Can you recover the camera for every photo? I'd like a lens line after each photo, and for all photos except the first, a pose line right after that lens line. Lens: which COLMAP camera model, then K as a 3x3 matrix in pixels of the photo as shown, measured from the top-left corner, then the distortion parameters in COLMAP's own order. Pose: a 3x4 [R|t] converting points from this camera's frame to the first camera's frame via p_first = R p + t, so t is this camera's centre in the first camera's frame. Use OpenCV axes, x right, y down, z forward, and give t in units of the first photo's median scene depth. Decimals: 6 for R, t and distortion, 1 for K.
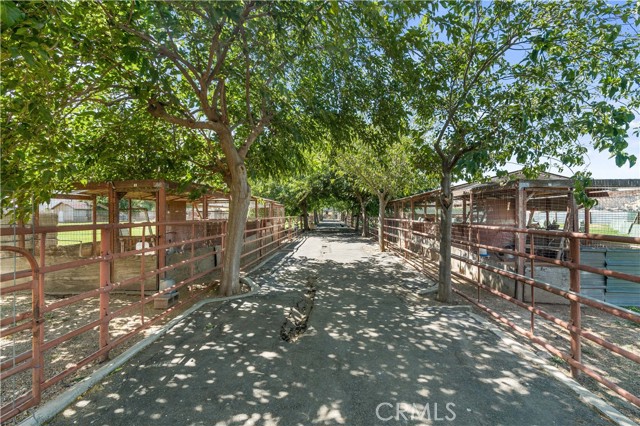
lens RADIAL K [[294.8, 0, 320.0], [0, 294.8, 213.0], [0, 0, 1]] dist [0.000080, 0.000122]
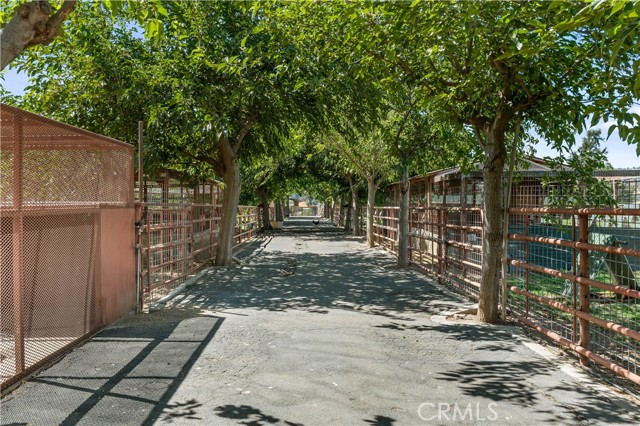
lens RADIAL K [[629.3, 0, 320.0], [0, 629.3, 213.0], [0, 0, 1]] dist [0.000466, -0.000349]
pose [[0.998014, -0.002956, 0.062916, -0.026848], [0.002074, 0.999899, 0.014080, 0.007256], [-0.062952, -0.013921, 0.997919, -0.516737]]
